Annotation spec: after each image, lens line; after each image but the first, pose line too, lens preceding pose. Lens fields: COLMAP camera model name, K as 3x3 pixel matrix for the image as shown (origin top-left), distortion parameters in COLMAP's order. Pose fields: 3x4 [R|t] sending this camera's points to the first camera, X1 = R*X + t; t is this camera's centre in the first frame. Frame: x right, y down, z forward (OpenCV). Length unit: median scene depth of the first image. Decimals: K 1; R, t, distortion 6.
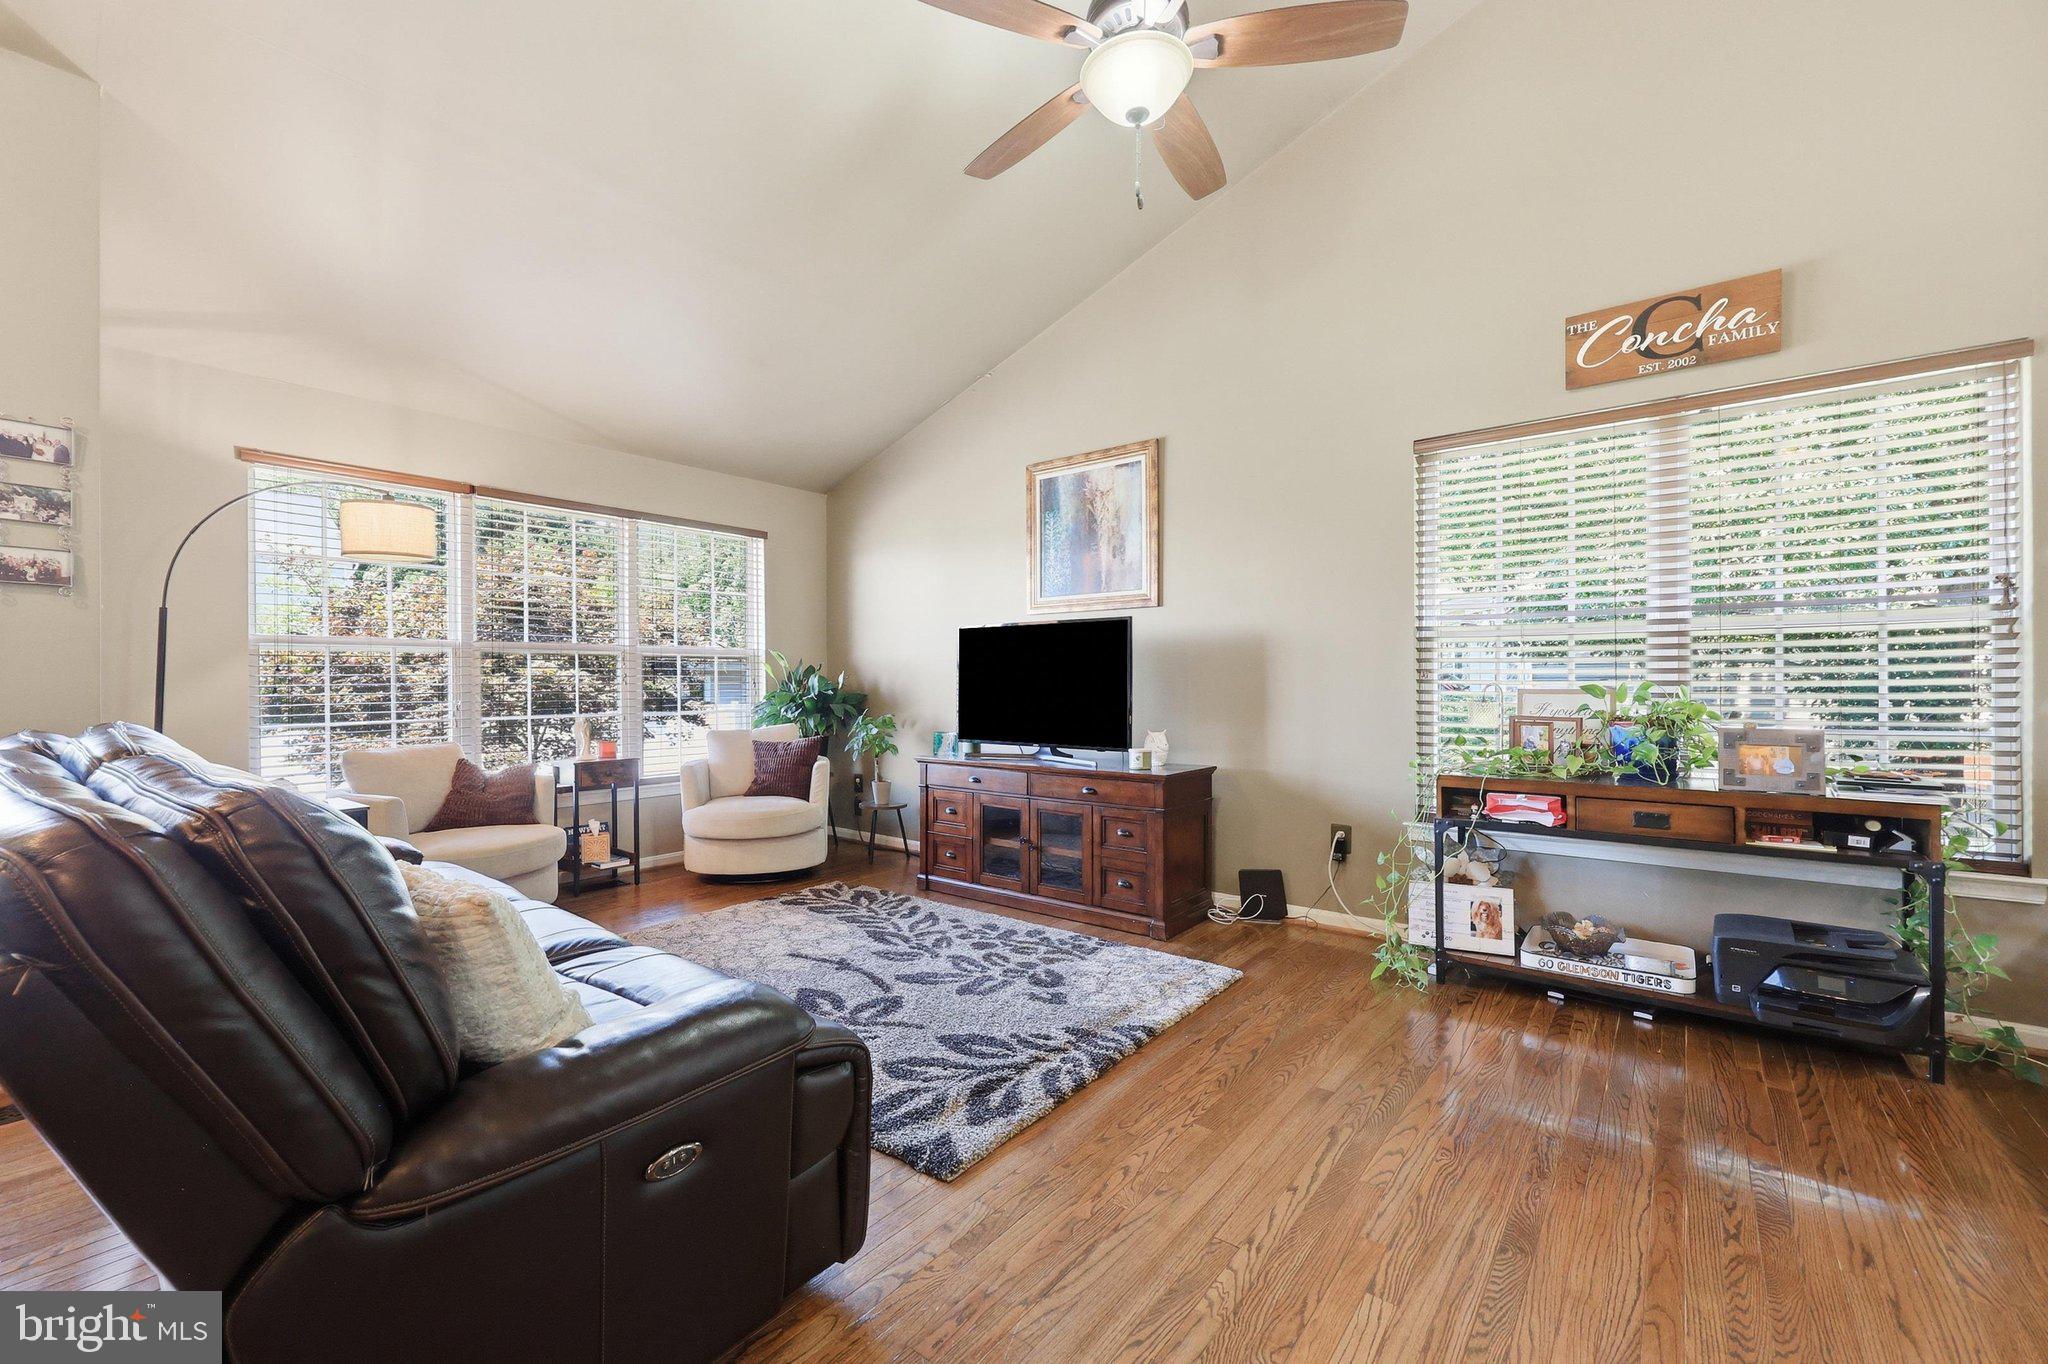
lens RADIAL K [[822.3, 0, 1022.4], [0, 822.3, 688.3], [0, 0, 1]] dist [-0.008068, 0.000420]
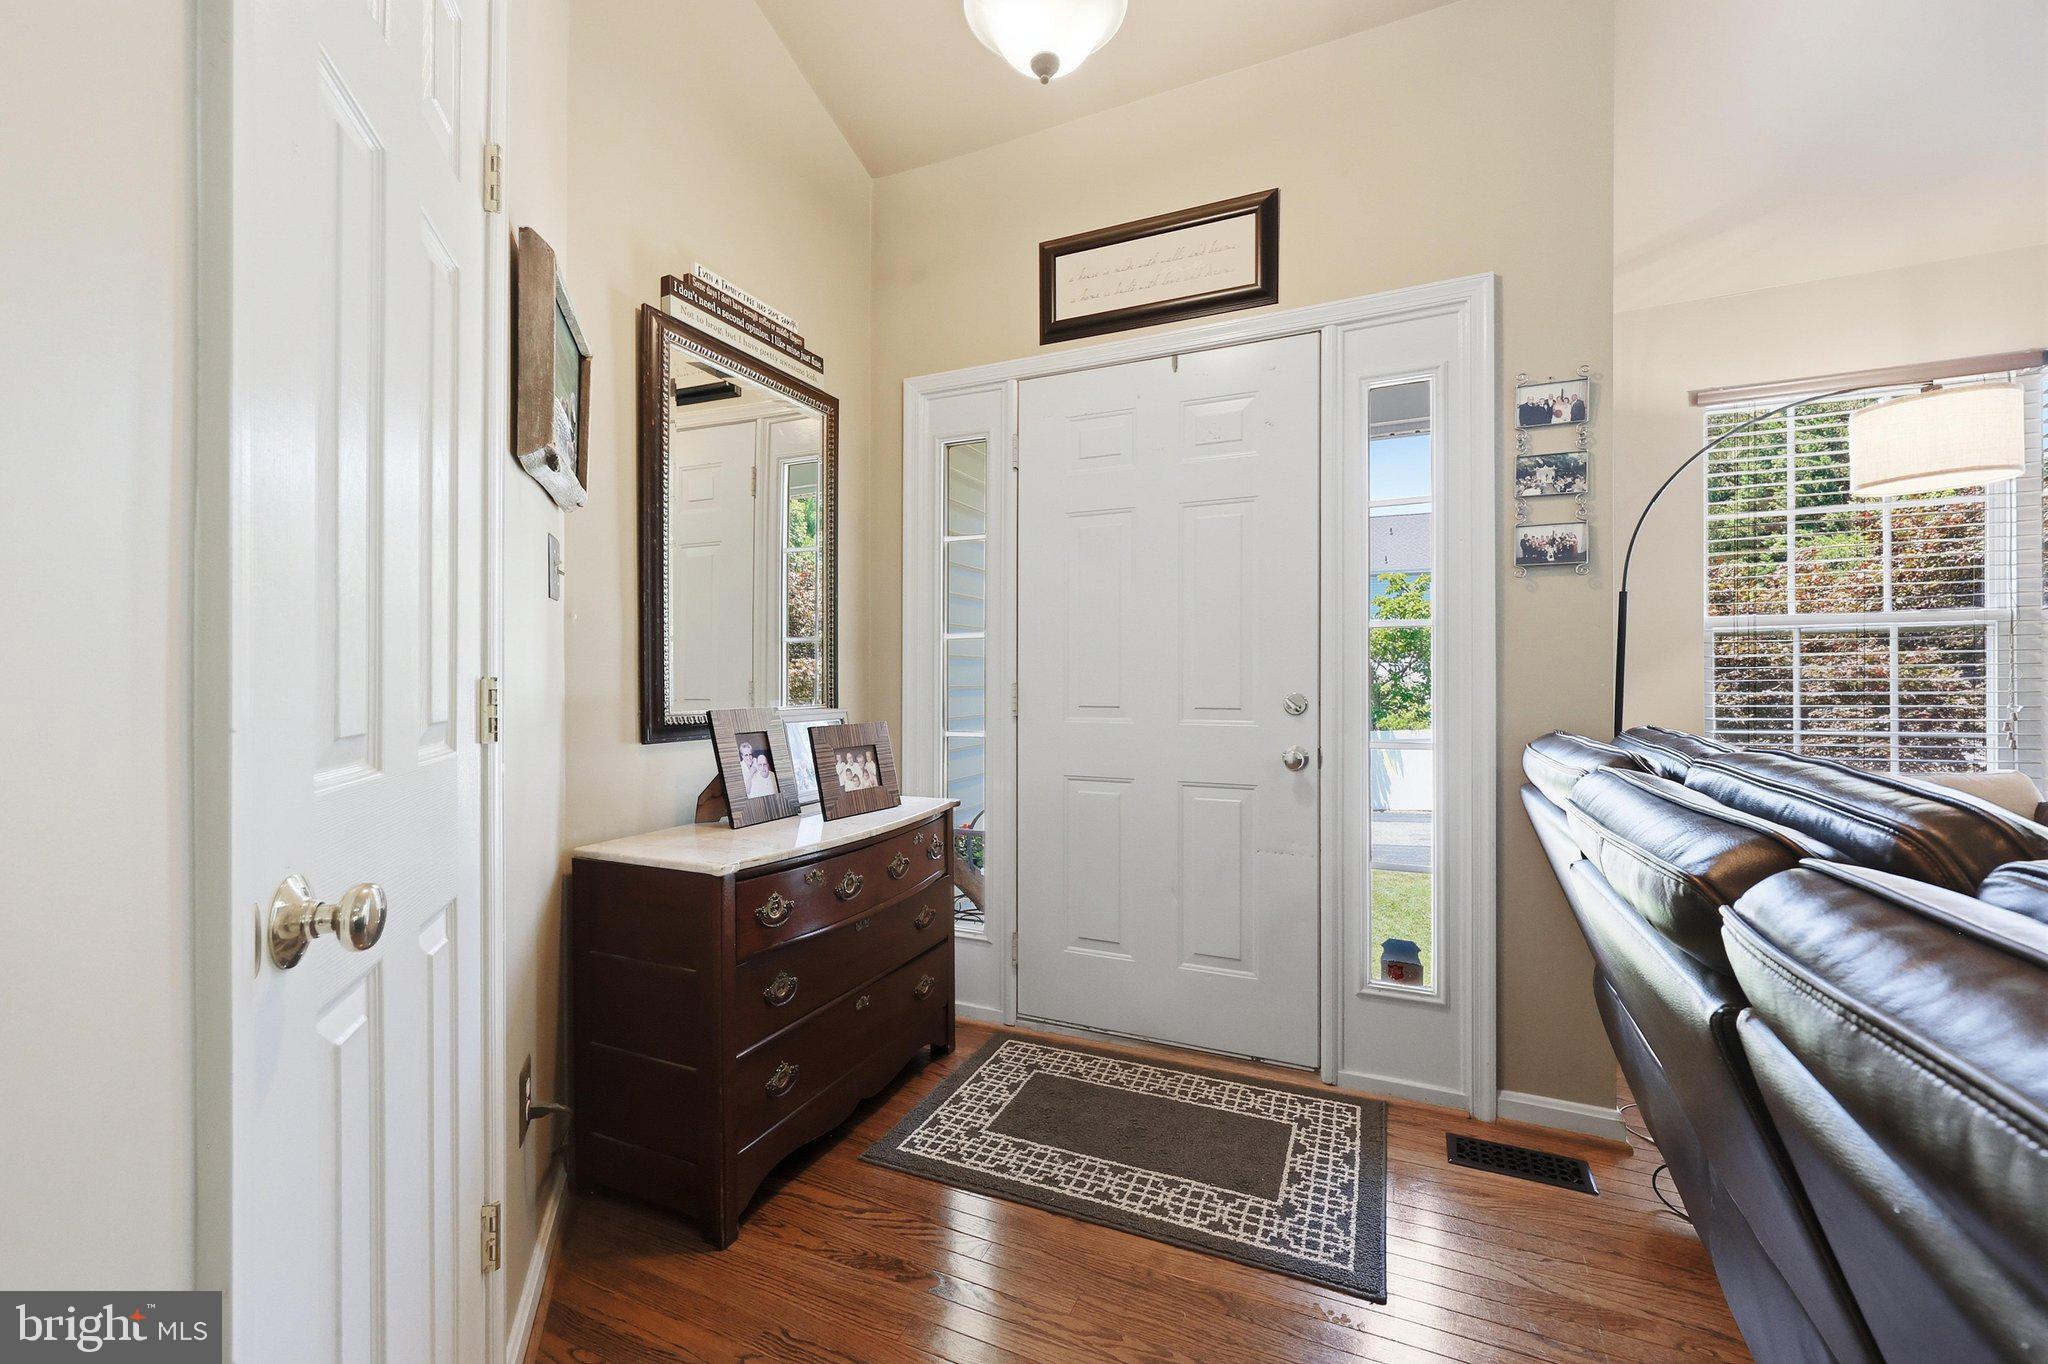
lens RADIAL K [[833.9, 0, 1027.1], [0, 833.9, 681.9], [0, 0, 1]] dist [0.000033, 0.000005]
pose [[0.235691, 0.005186, -0.971814, -0.334059], [-0.006521, 0.999972, 0.003755, -0.001238], [0.971806, 0.005452, 0.235718, 0.167336]]
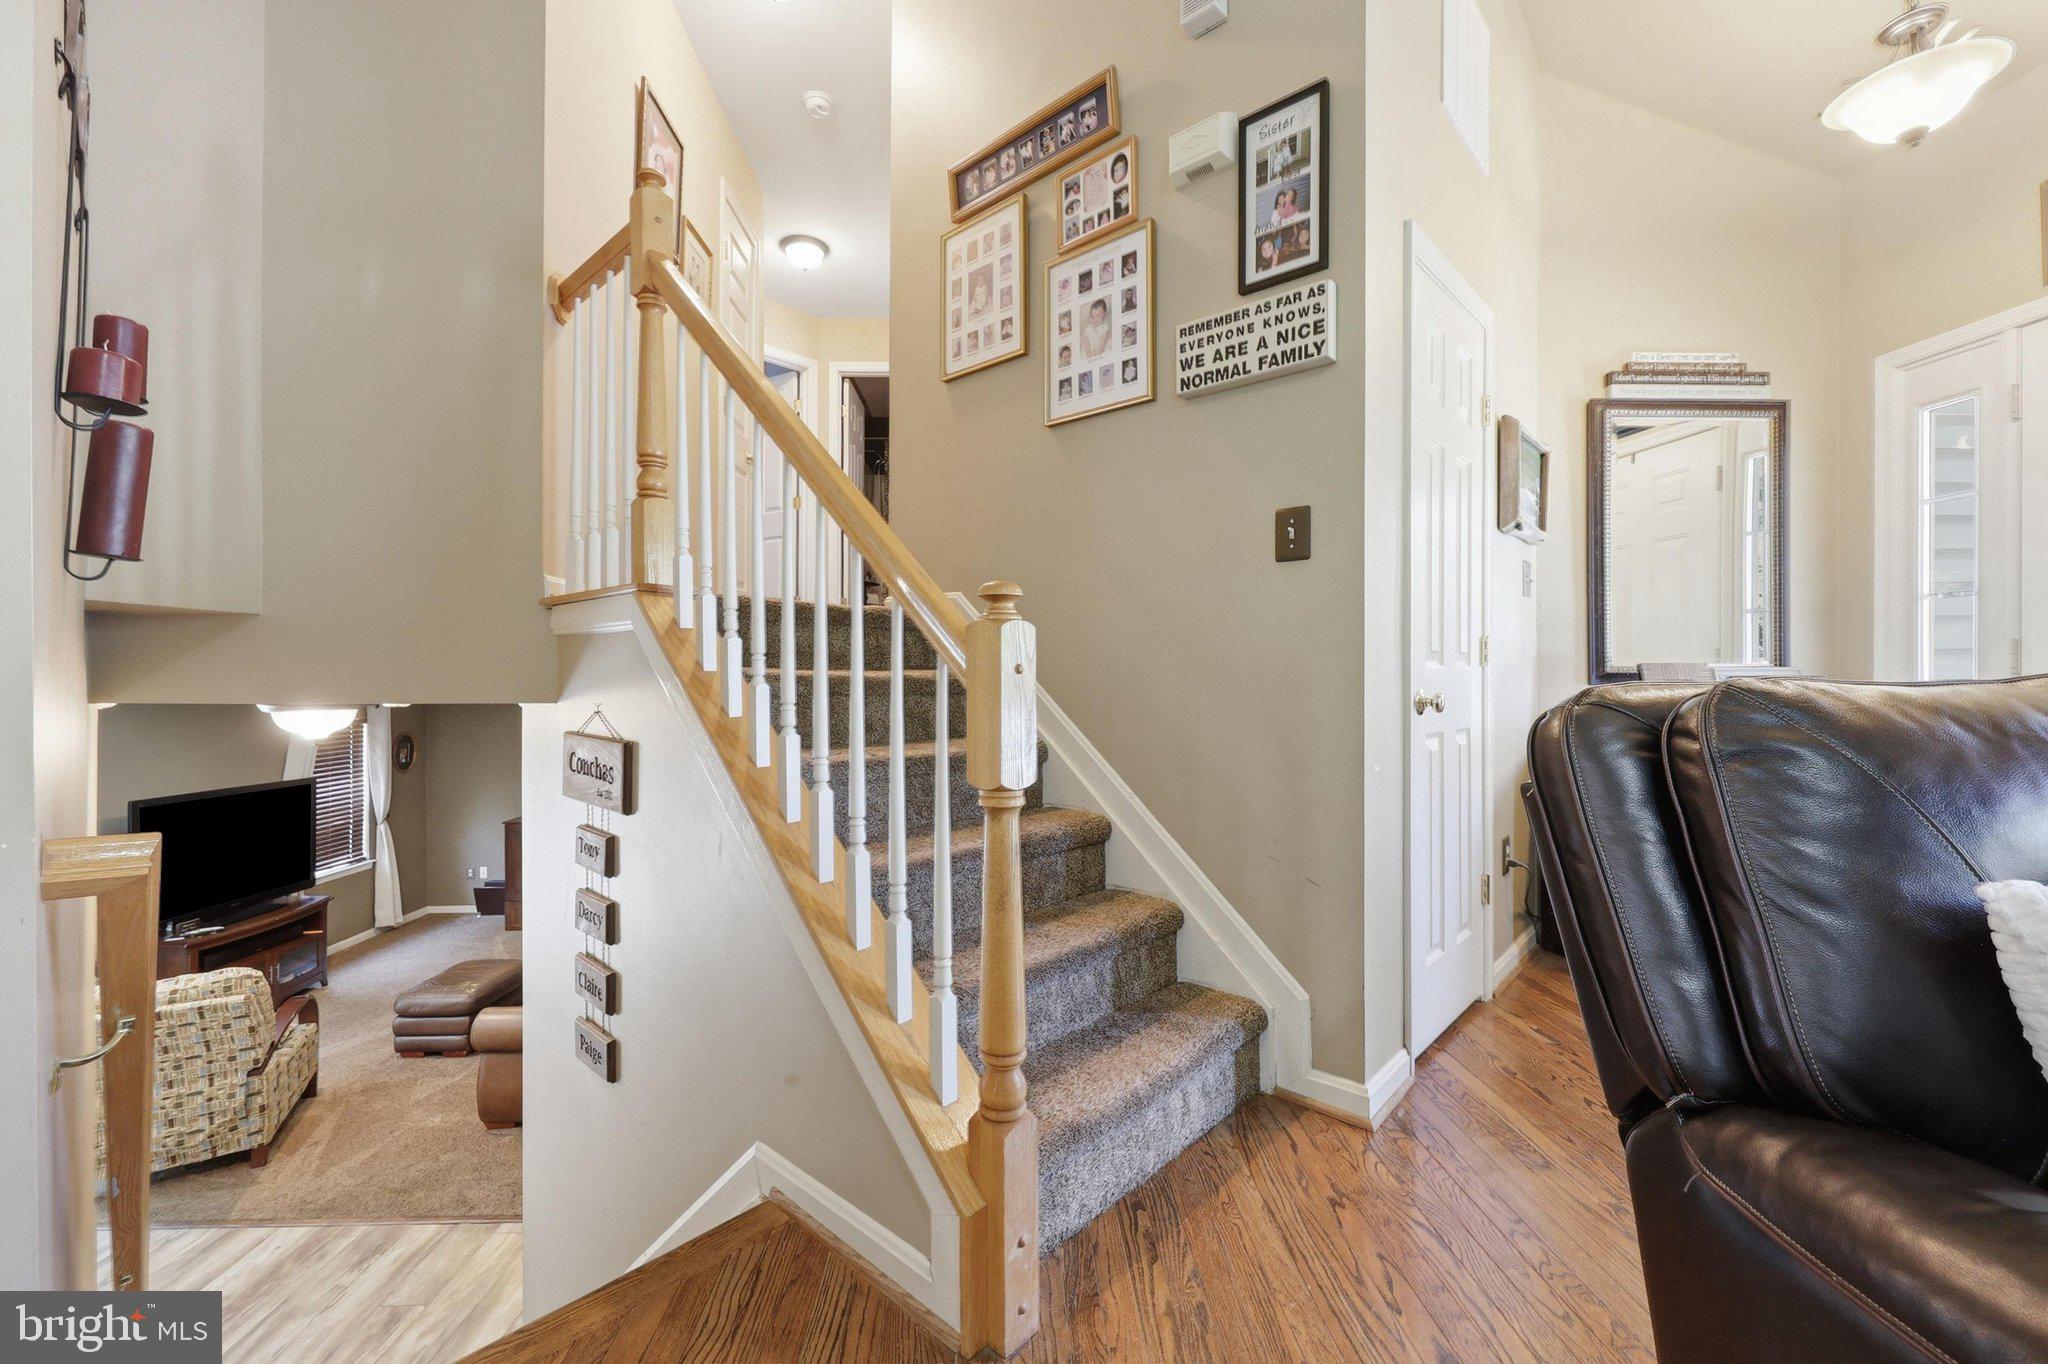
lens RADIAL K [[847.3, 0, 1024.2], [0, 847.3, 676.7], [0, 0, 1]] dist [-0.001314, 0.000142]
pose [[-0.765294, 0.005196, -0.643660, 0.114896], [0.000709, 0.999974, 0.007230, 0.031312], [0.643681, 0.005077, -0.765277, 0.360814]]
